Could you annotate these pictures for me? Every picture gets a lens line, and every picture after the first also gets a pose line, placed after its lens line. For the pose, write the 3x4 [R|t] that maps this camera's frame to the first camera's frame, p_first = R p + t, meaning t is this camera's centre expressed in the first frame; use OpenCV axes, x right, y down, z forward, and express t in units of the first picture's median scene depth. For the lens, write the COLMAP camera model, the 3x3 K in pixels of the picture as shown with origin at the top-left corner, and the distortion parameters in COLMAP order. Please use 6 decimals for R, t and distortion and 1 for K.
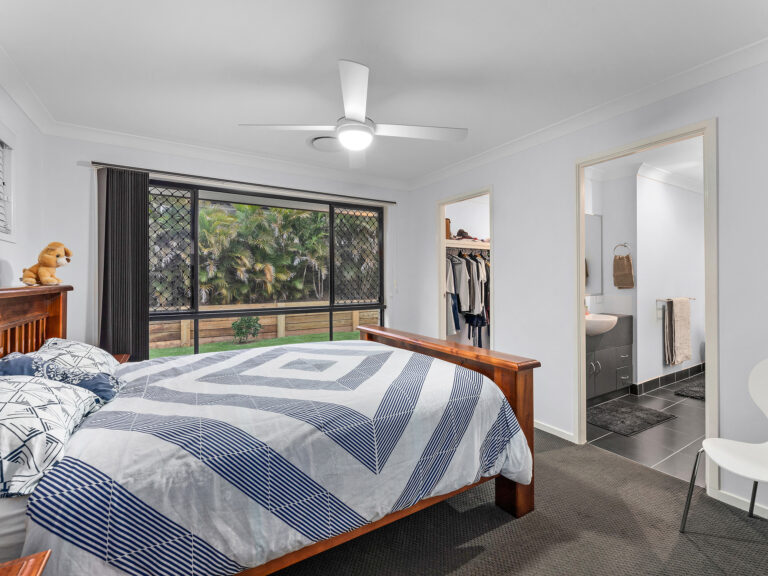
lens RADIAL K [[347.6, 0, 380.3], [0, 347.6, 279.7], [0, 0, 1]] dist [0.001972, -0.001706]
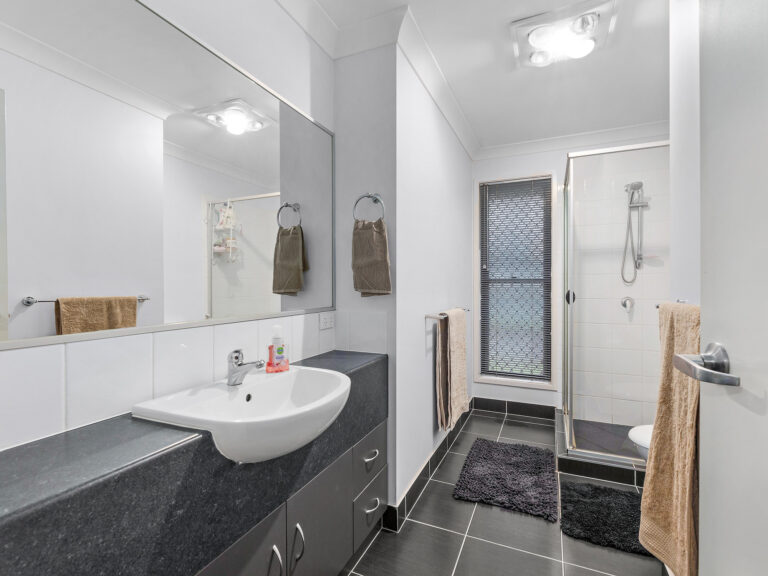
lens RADIAL K [[347.6, 0, 384.7], [0, 347.6, 288.9], [0, 0, 1]] dist [0.001972, -0.001706]
pose [[0.818098, -0.004547, 0.575061, 0.453697], [-0.002110, 0.999938, 0.010909, 0.012019], [-0.575076, -0.010138, 0.818037, 0.621841]]
